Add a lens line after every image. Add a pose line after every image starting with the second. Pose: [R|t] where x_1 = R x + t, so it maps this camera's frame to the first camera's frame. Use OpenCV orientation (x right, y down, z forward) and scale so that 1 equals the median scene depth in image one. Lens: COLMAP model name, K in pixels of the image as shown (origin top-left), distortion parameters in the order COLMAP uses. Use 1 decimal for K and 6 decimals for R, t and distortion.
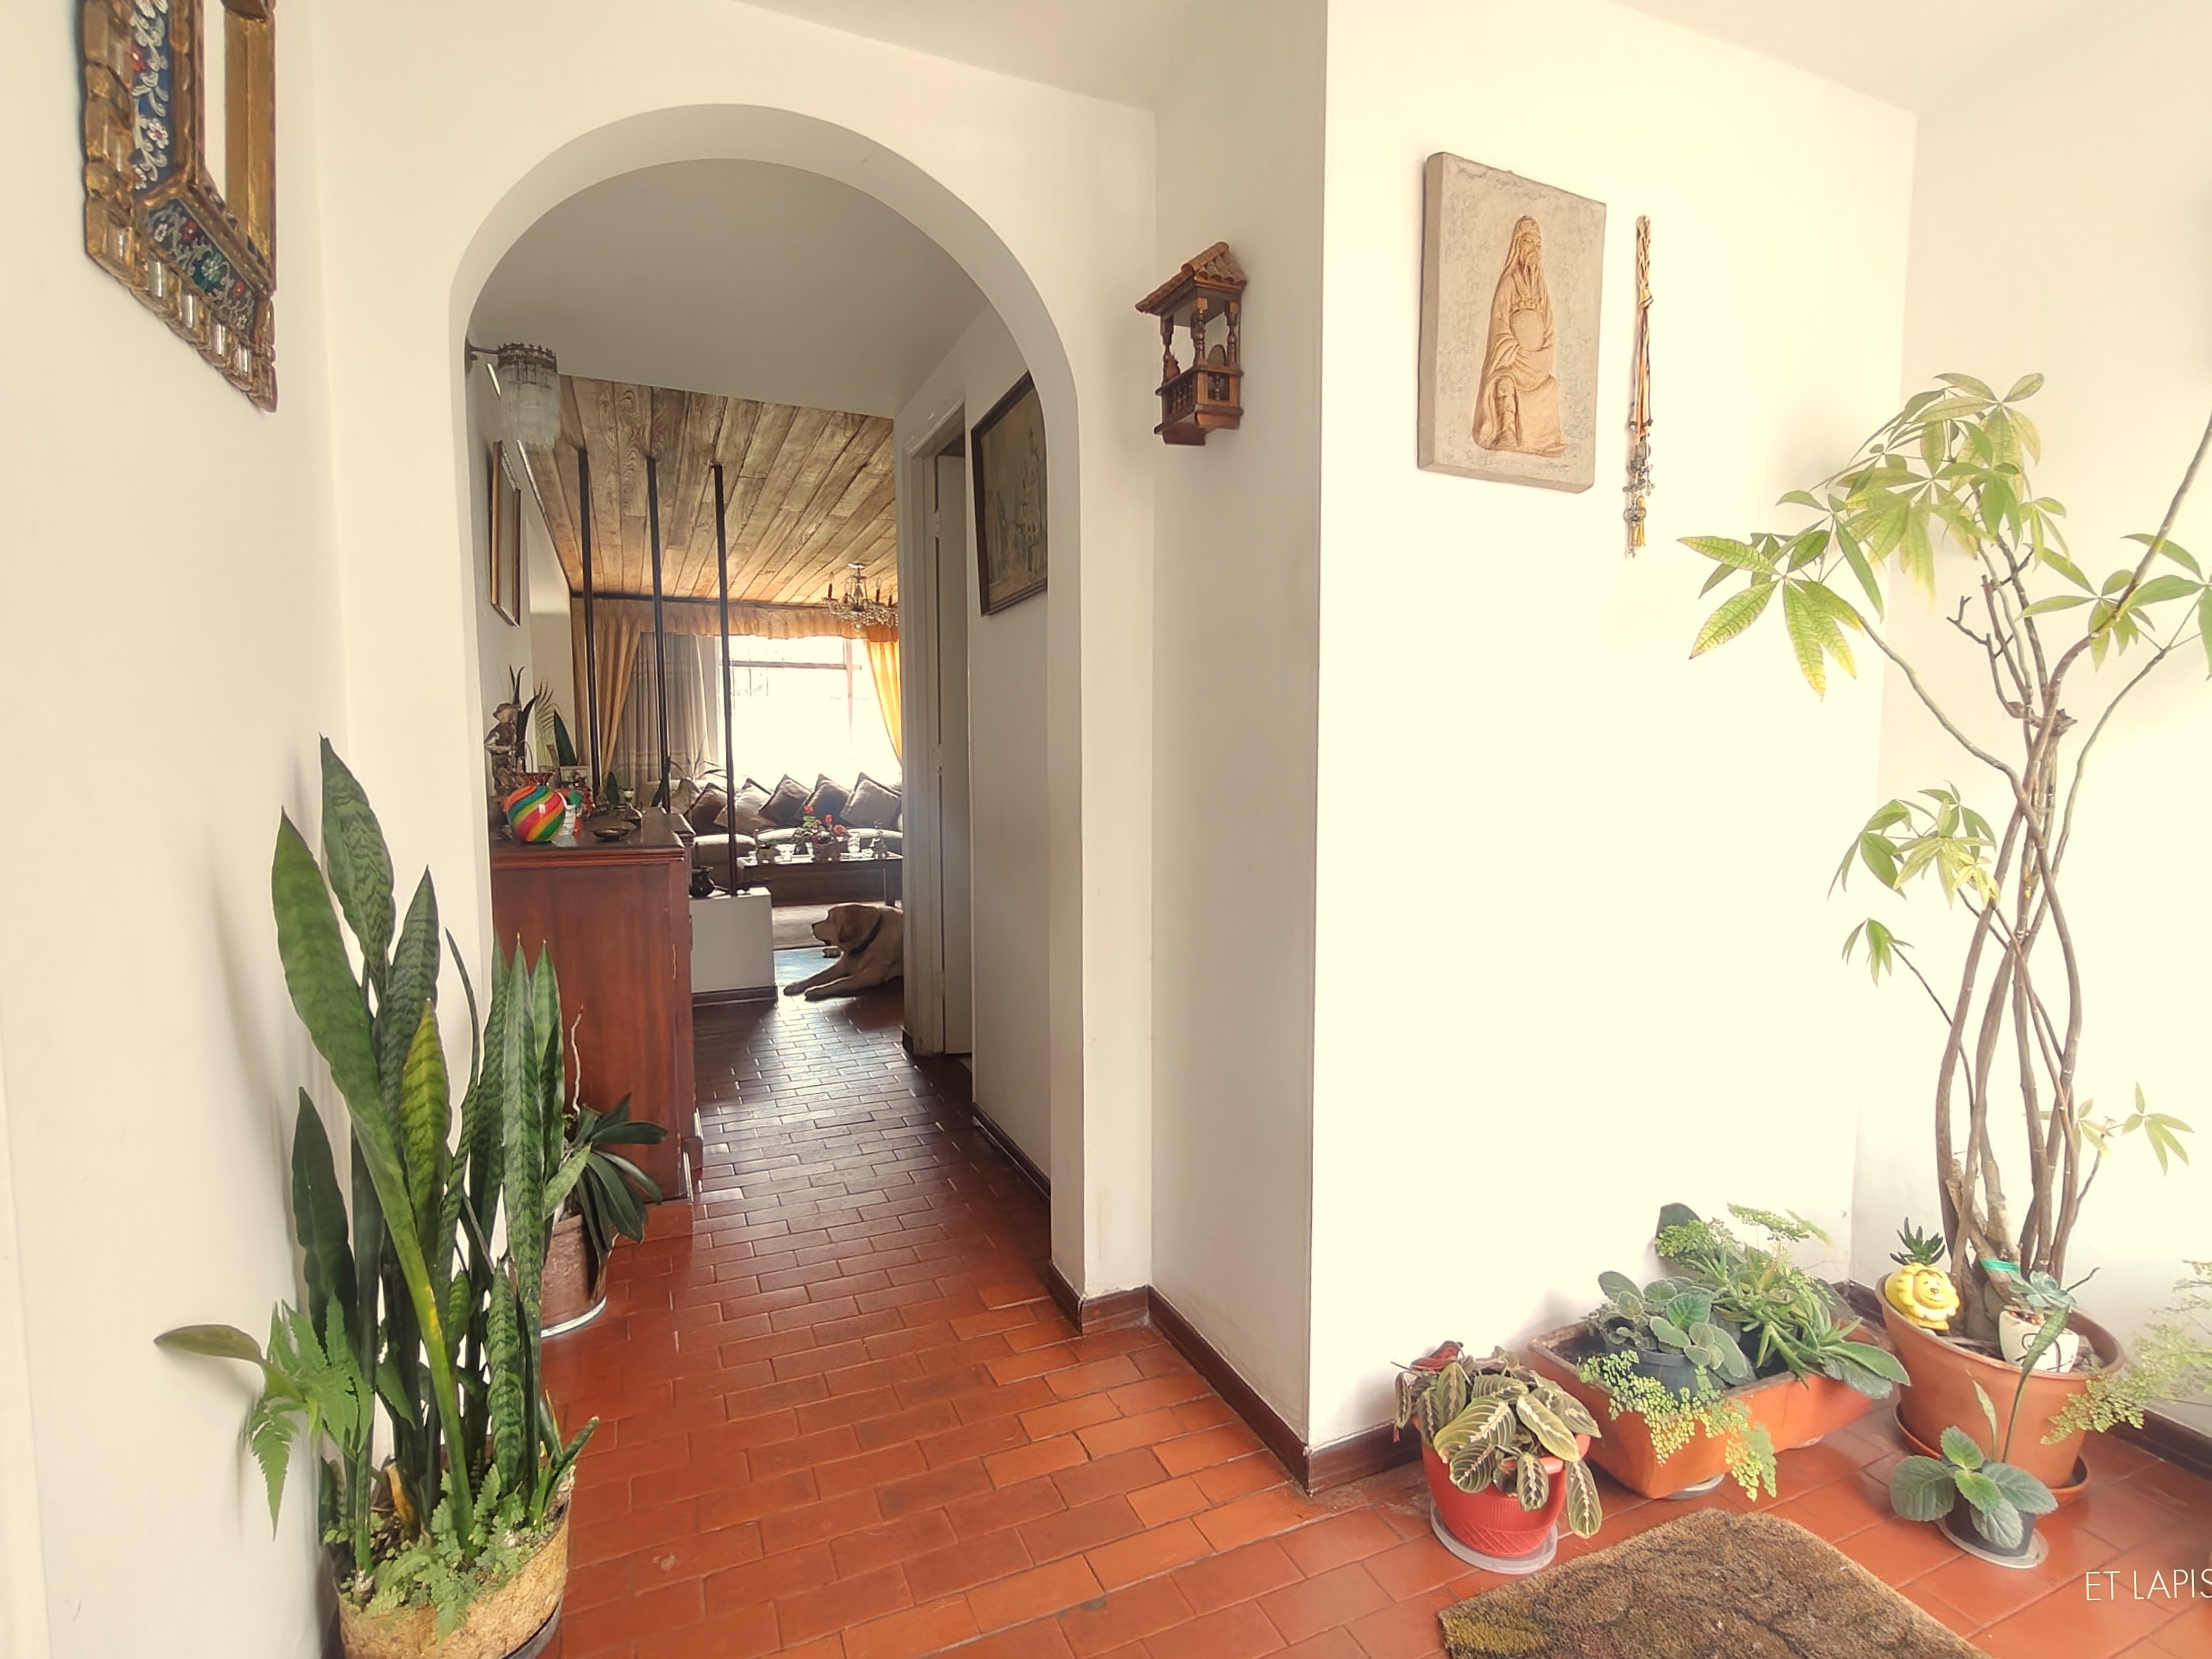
lens RADIAL K [[1042.5, 0, 1112.8], [0, 1042.5, 826.4], [0, 0, 1]] dist [-0.000334, 0.000692]
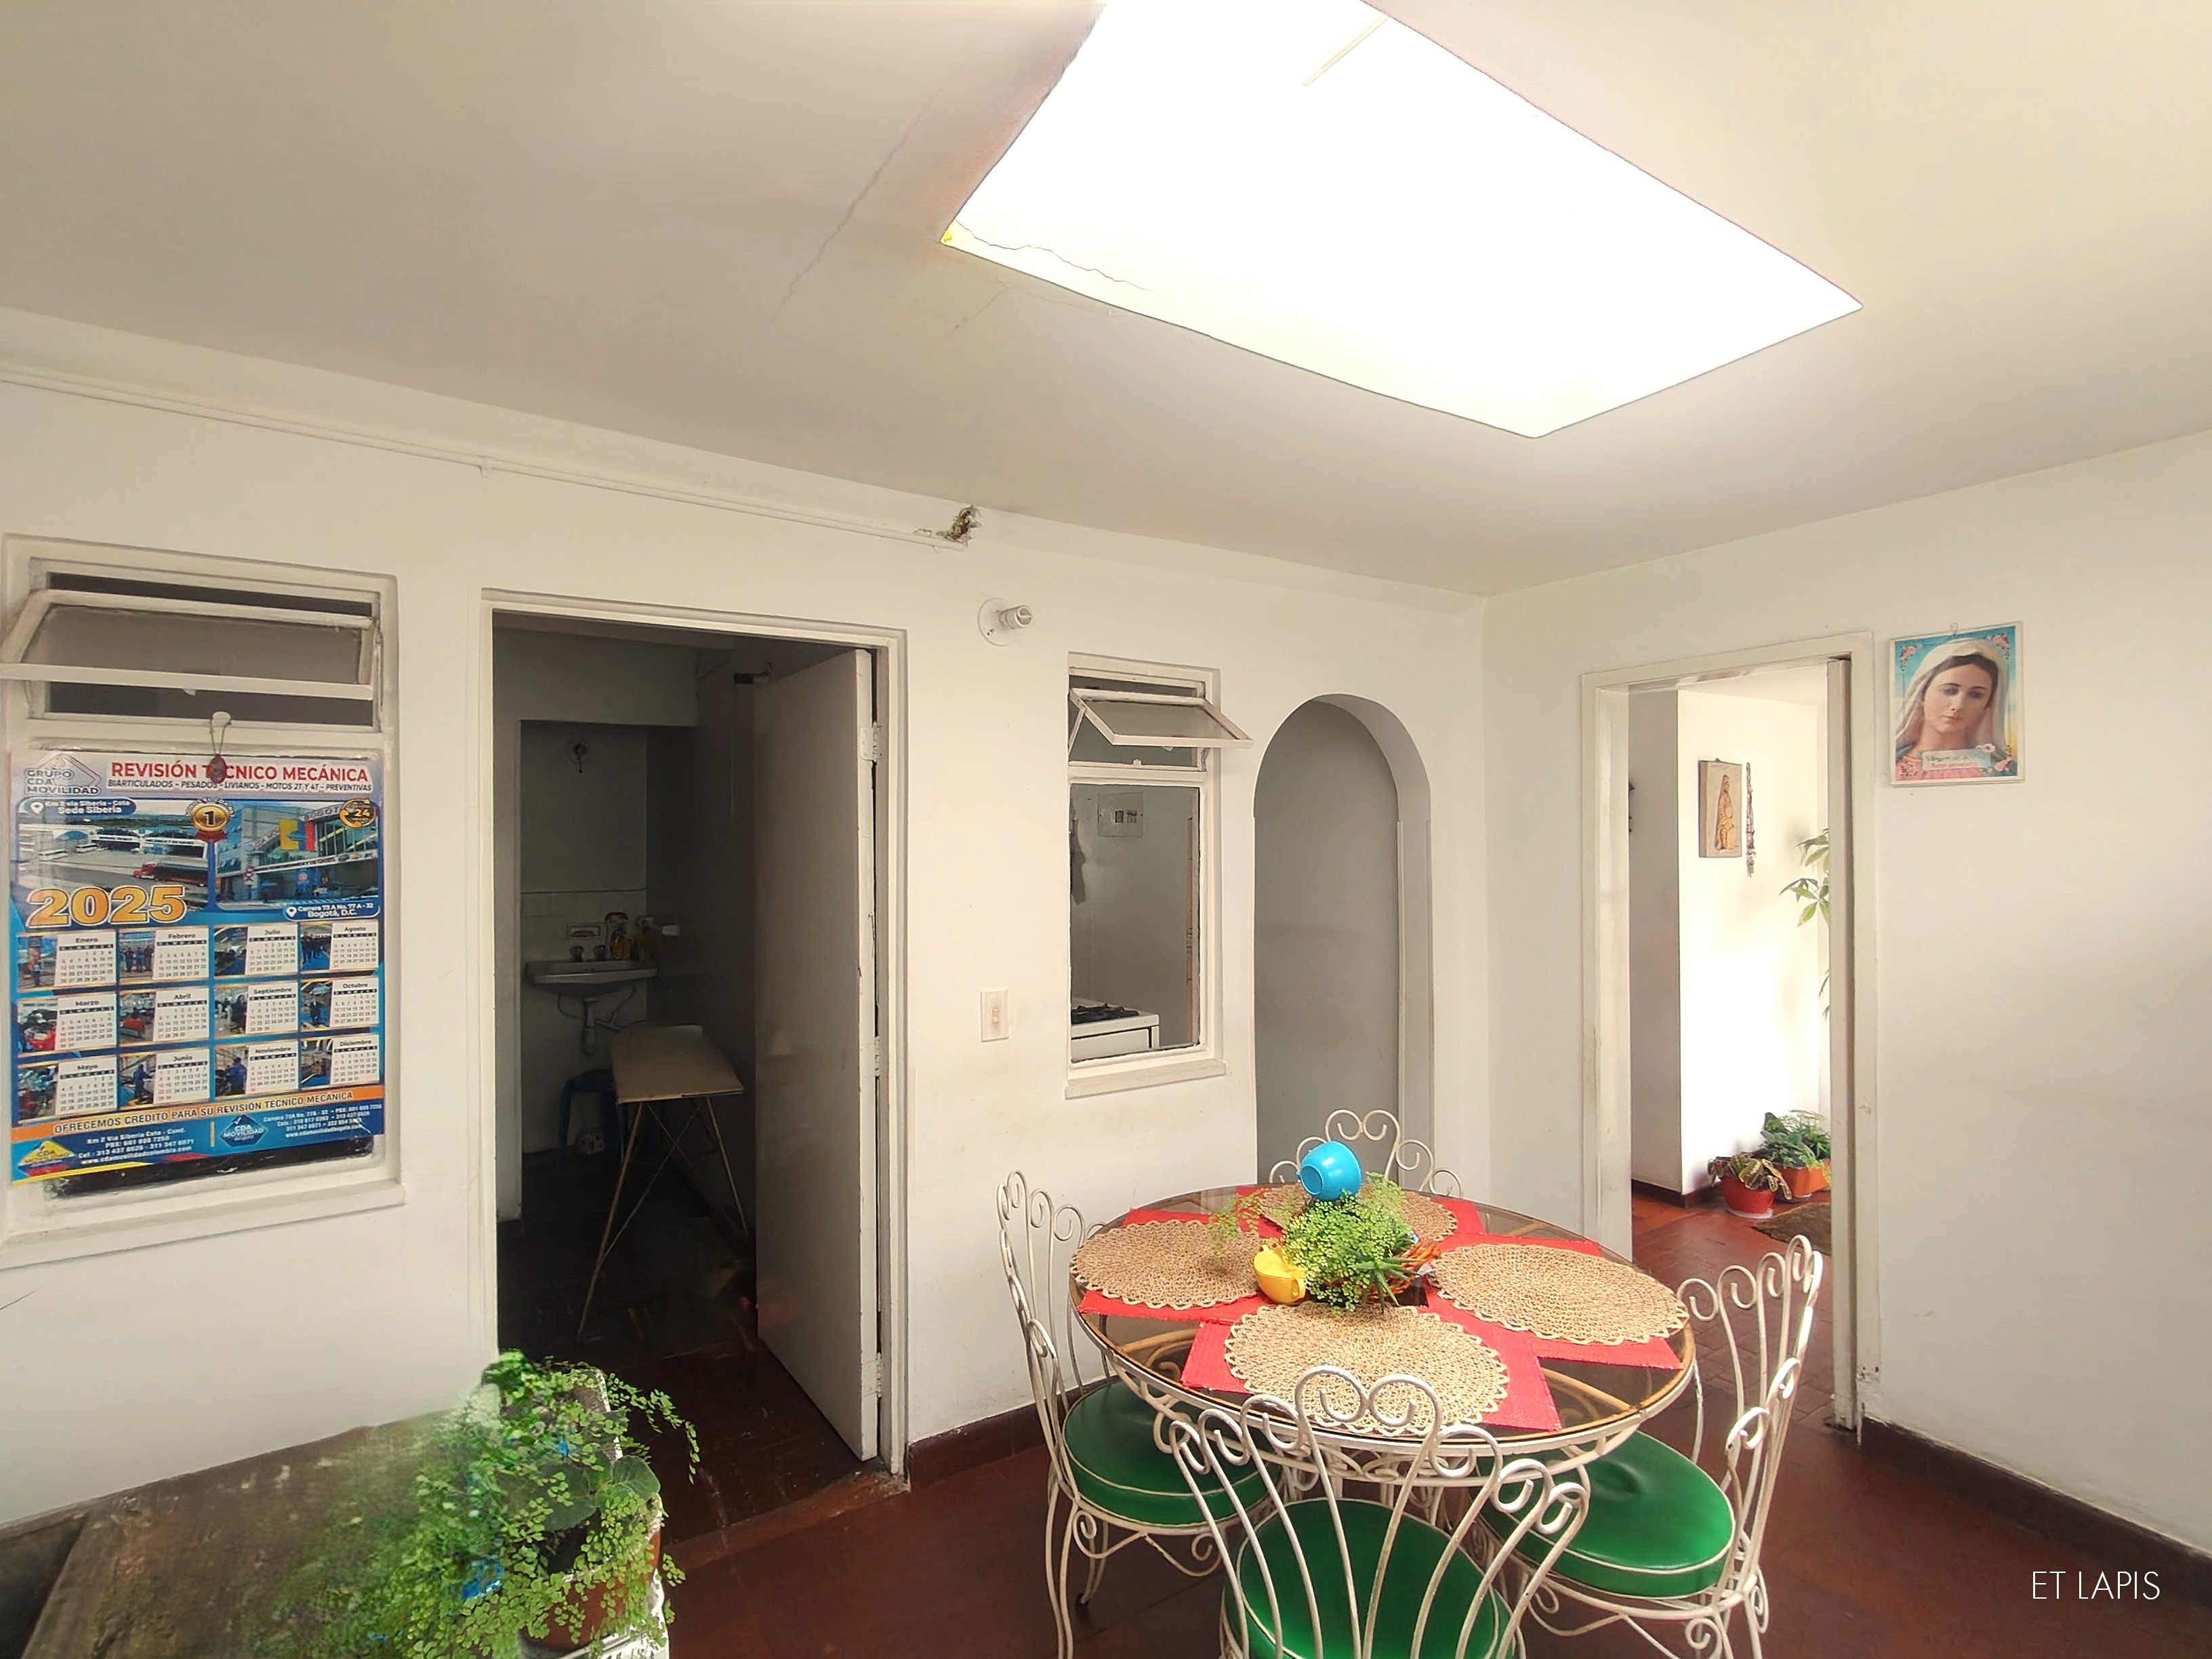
lens RADIAL K [[1042.6, 0, 1091.3], [0, 1042.6, 839.0], [0, 0, 1]] dist [-0.000334, 0.000692]
pose [[0.987376, -0.004639, 0.158326, -1.891813], [0.016631, 0.997082, -0.074505, -0.197972], [-0.157518, 0.076198, 0.984572, -1.672940]]
